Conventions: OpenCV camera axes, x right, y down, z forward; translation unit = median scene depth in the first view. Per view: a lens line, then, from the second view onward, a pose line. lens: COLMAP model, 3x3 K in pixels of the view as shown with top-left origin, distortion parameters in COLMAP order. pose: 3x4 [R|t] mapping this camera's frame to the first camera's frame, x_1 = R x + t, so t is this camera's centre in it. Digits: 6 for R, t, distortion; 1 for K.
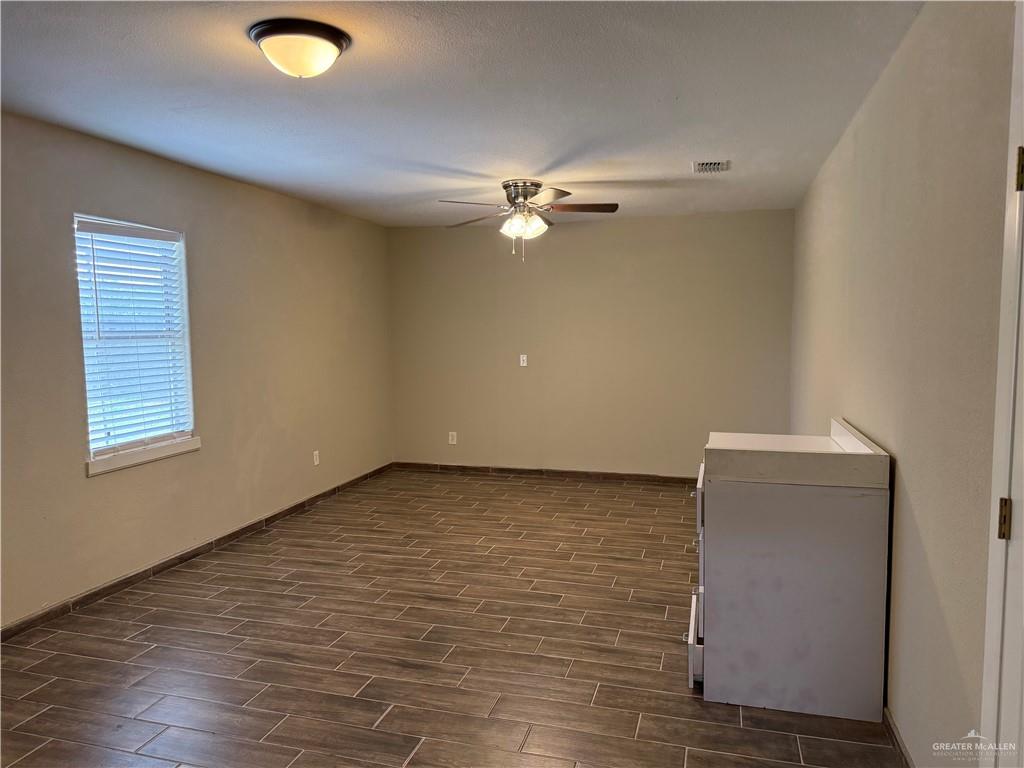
lens RADIAL K [[724.3, 0, 512.0], [0, 724.3, 384.0], [0, 0, 1]] dist [0.070548, -0.107563]
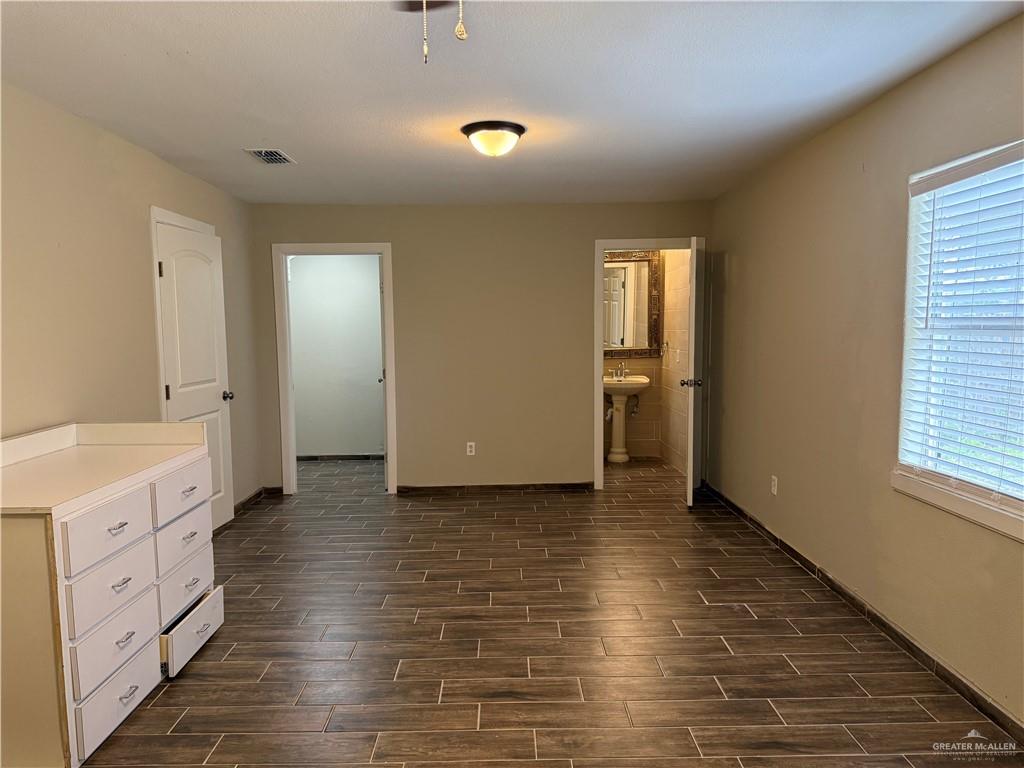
lens RADIAL K [[724.3, 0, 512.0], [0, 724.3, 384.0], [0, 0, 1]] dist [0.070548, -0.107563]
pose [[-0.957774, 0.040415, -0.284668, 0.089297], [-0.007053, 0.986472, 0.163781, -0.136626], [0.287436, 0.158873, -0.944532, 1.741735]]
